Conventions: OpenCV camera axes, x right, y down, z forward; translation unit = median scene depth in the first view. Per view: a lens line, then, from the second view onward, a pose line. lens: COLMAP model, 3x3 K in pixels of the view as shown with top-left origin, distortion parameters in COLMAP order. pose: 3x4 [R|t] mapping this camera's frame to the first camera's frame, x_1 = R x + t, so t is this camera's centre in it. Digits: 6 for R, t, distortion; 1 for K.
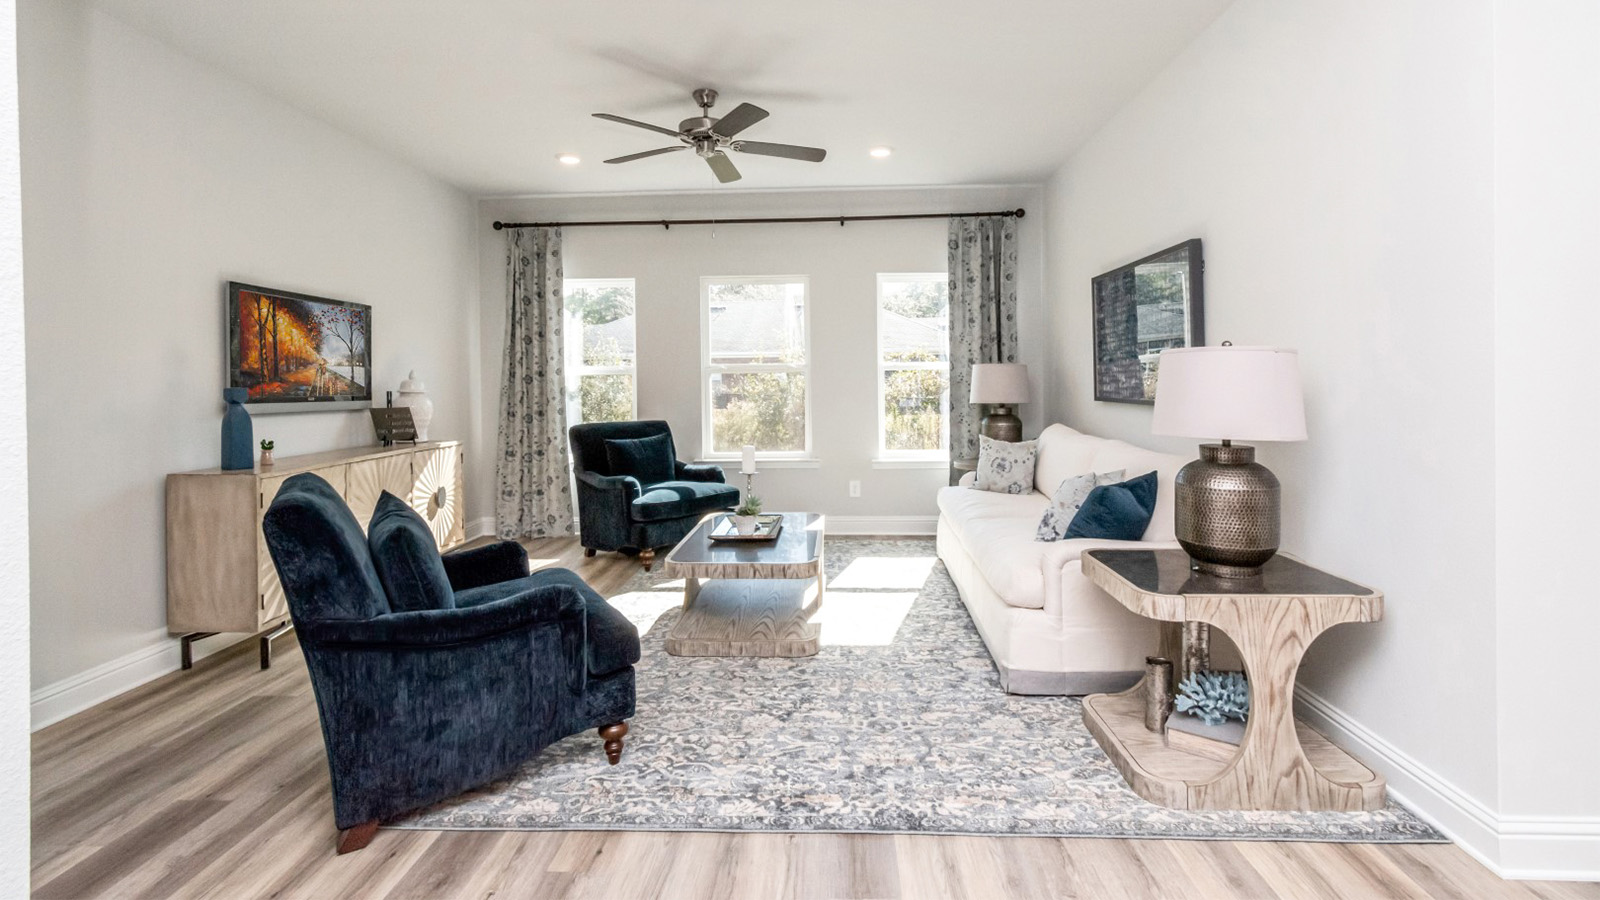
lens RADIAL K [[724.3, 0, 802.1], [0, 724.3, 379.9], [0, 0, 1]] dist [0.002414, 0.000276]
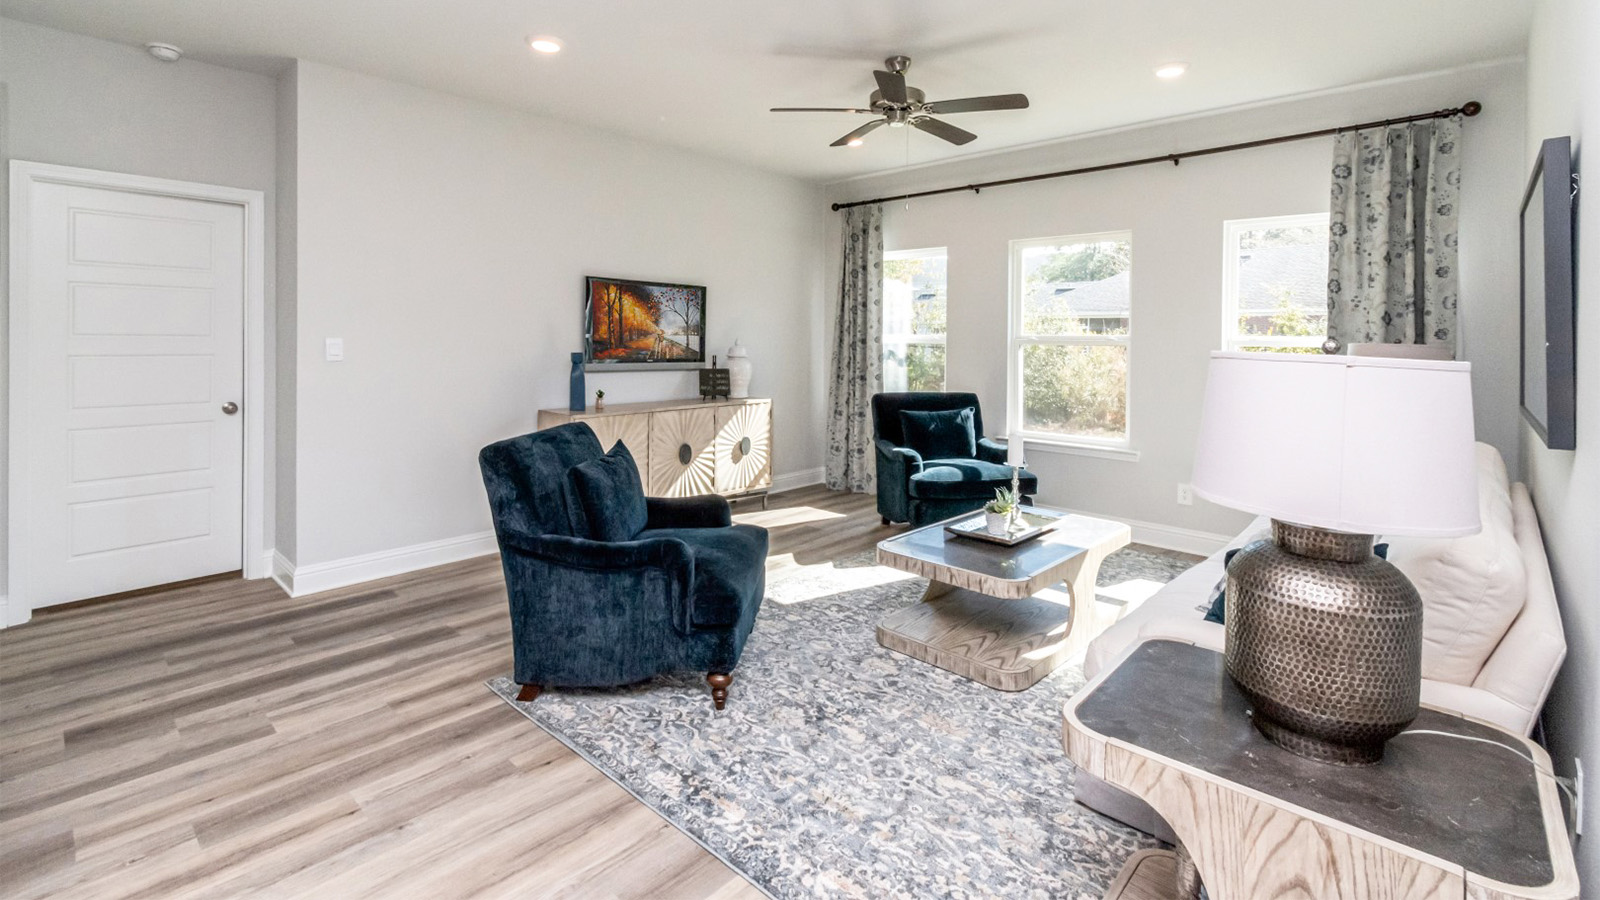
lens RADIAL K [[721.9, 0, 795.3], [0, 721.9, 343.3], [0, 0, 1]] dist [0.001788, -0.000680]
pose [[0.761493, 0.023877, -0.647734, 0.351854], [-0.017552, 0.999714, 0.016217, -0.029075], [0.647936, -0.000980, 0.761694, 0.161906]]
